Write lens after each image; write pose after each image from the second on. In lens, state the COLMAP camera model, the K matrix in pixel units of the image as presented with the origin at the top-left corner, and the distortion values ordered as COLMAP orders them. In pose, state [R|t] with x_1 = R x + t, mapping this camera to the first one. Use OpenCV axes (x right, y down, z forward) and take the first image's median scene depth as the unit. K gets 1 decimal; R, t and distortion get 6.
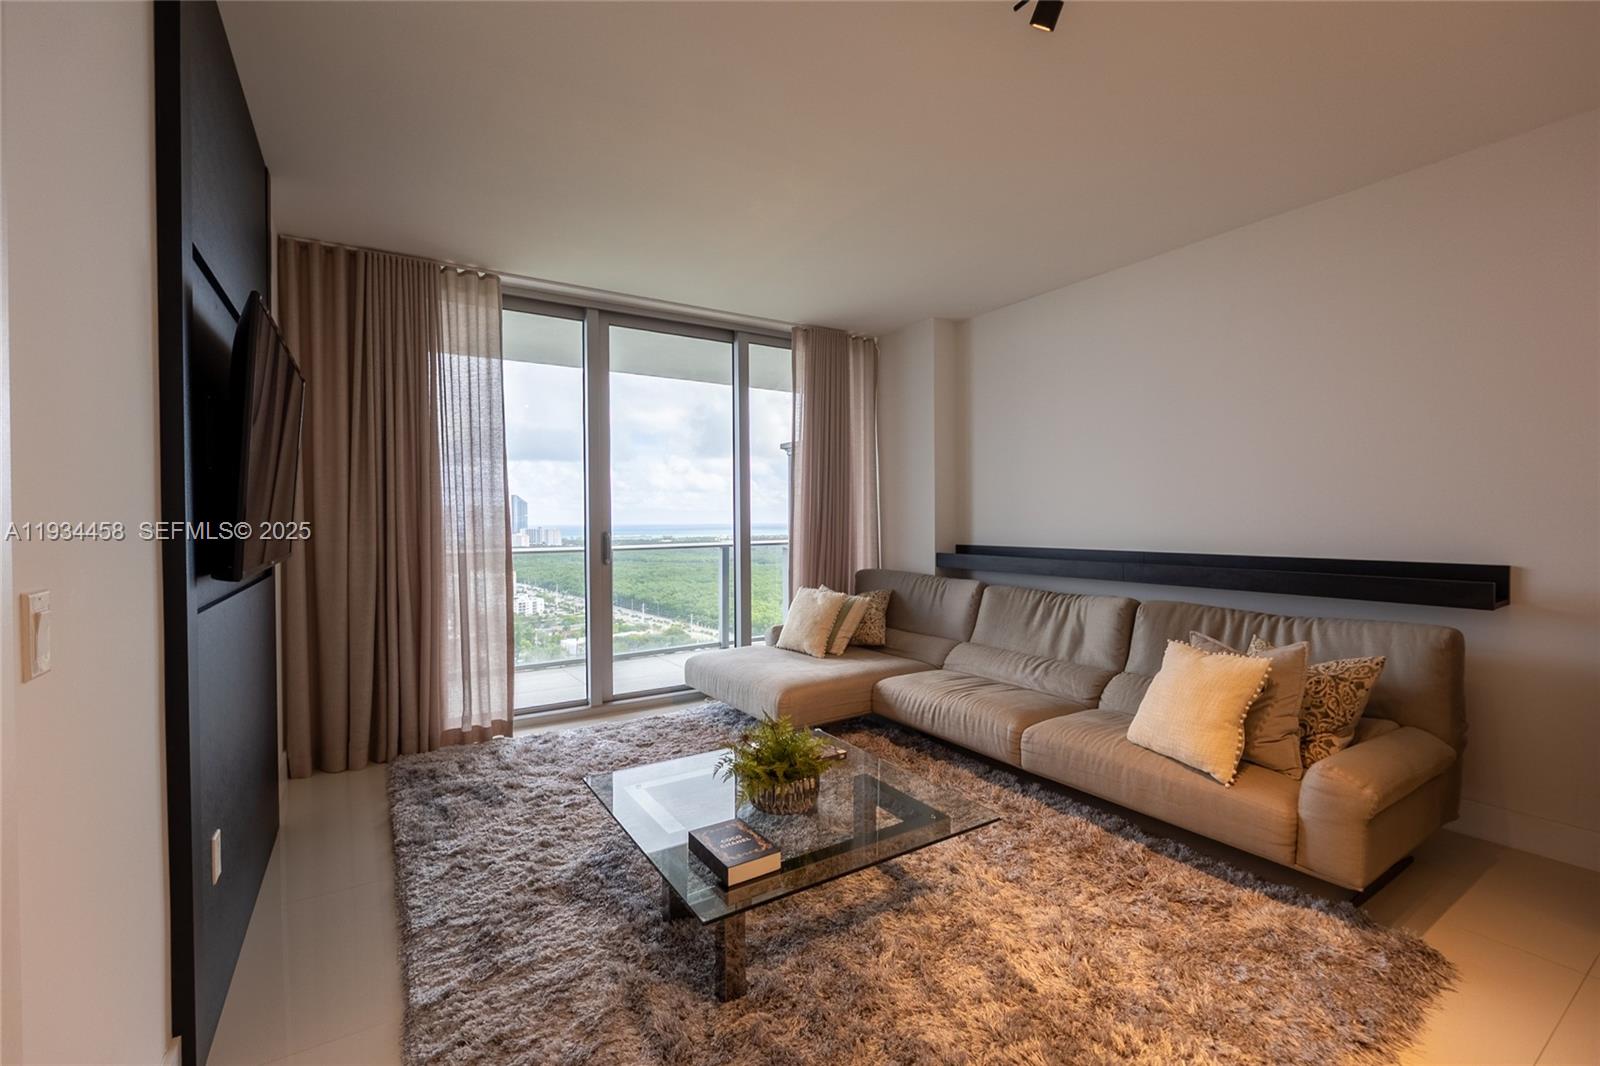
lens RADIAL K [[674.7, 0, 792.7], [0, 674.7, 531.0], [0, 0, 1]] dist [-0.003994, 0.000309]
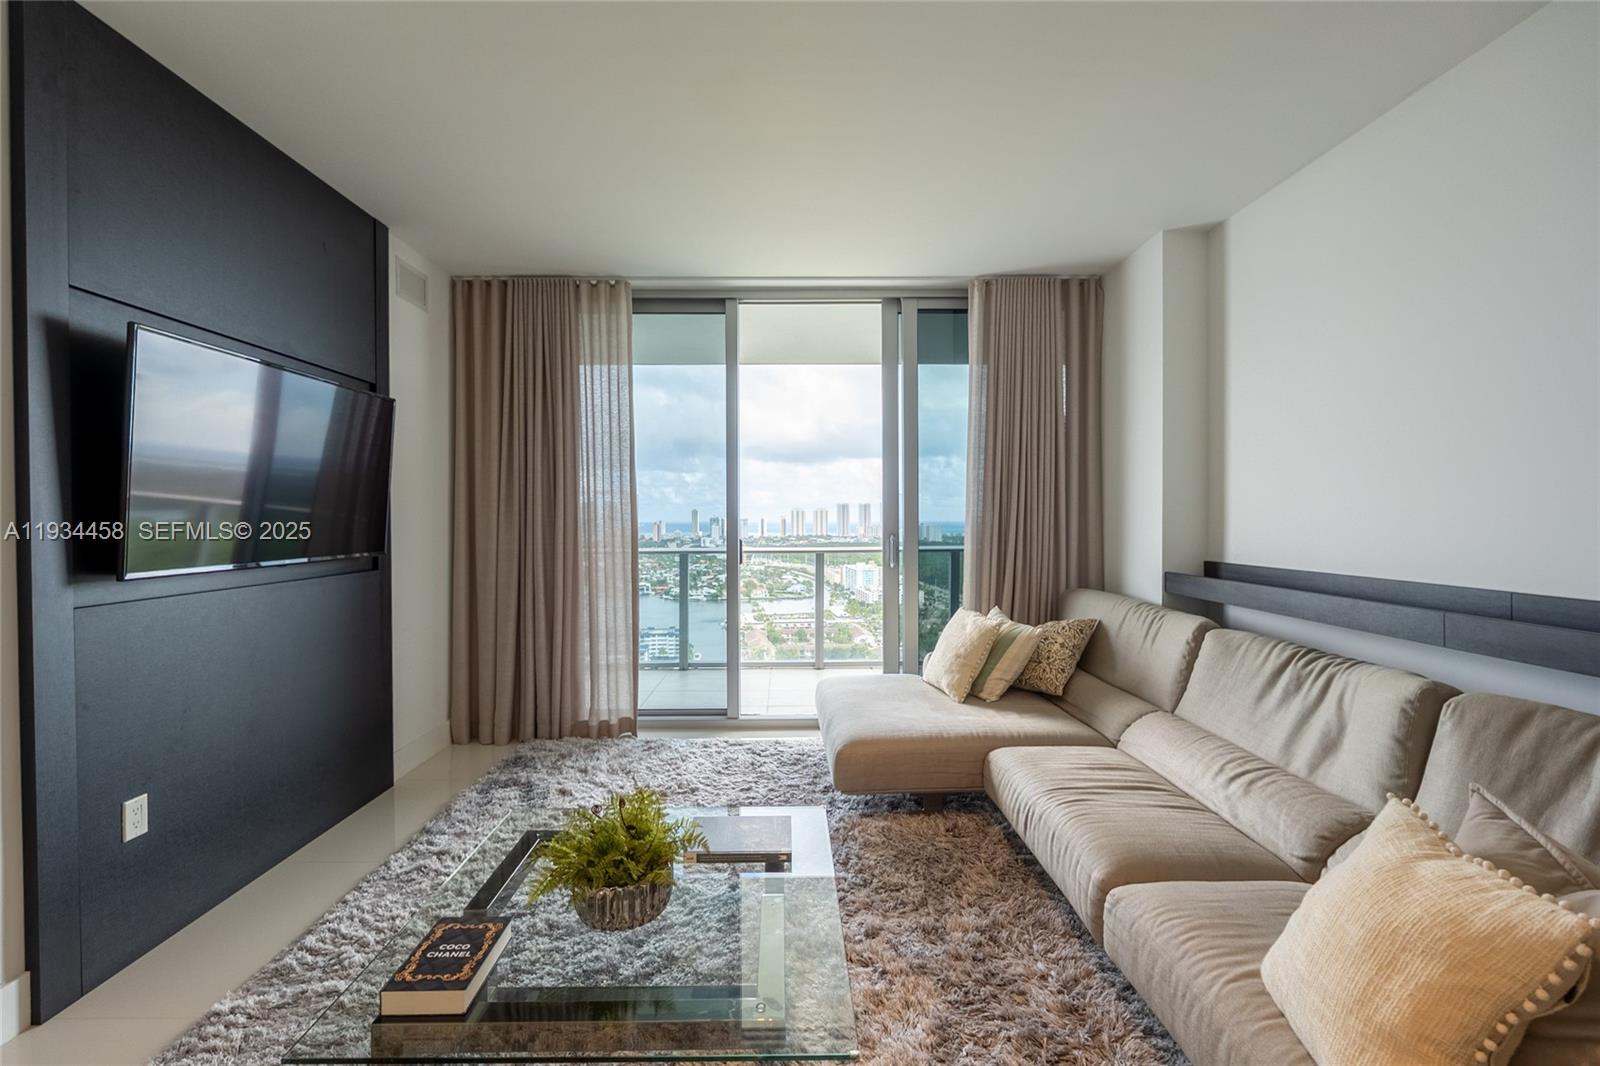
lens RADIAL K [[674.7, 0, 795.8], [0, 674.7, 524.5], [0, 0, 1]] dist [-0.003994, 0.000309]
pose [[0.851233, 0.009108, -0.524709, 0.317120], [-0.011295, 0.999936, -0.000966, -0.014104], [0.524666, 0.006749, 0.851281, 0.270811]]
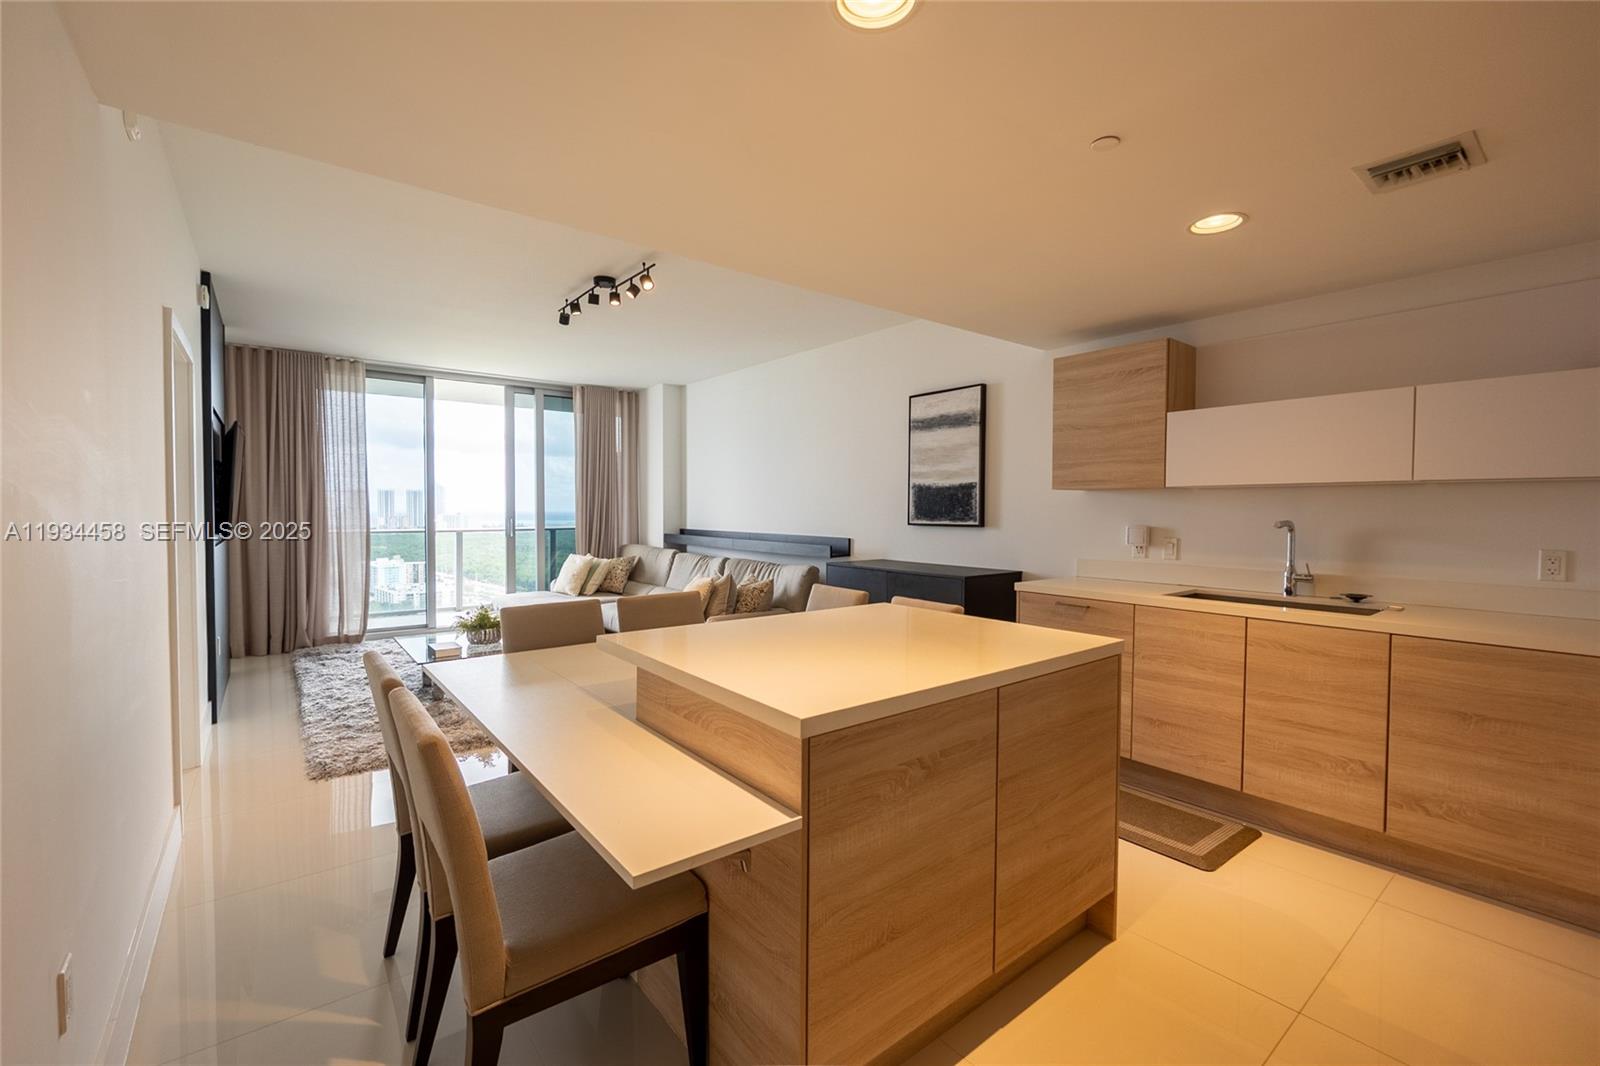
lens RADIAL K [[674.7, 0, 799.2], [0, 674.7, 531.0], [0, 0, 1]] dist [-0.003994, 0.000309]
pose [[0.994317, 0.008457, 0.106120, 0.451619], [-0.010118, 0.999834, 0.015122, -0.000626], [-0.105974, -0.016109, 0.994238, -0.757122]]
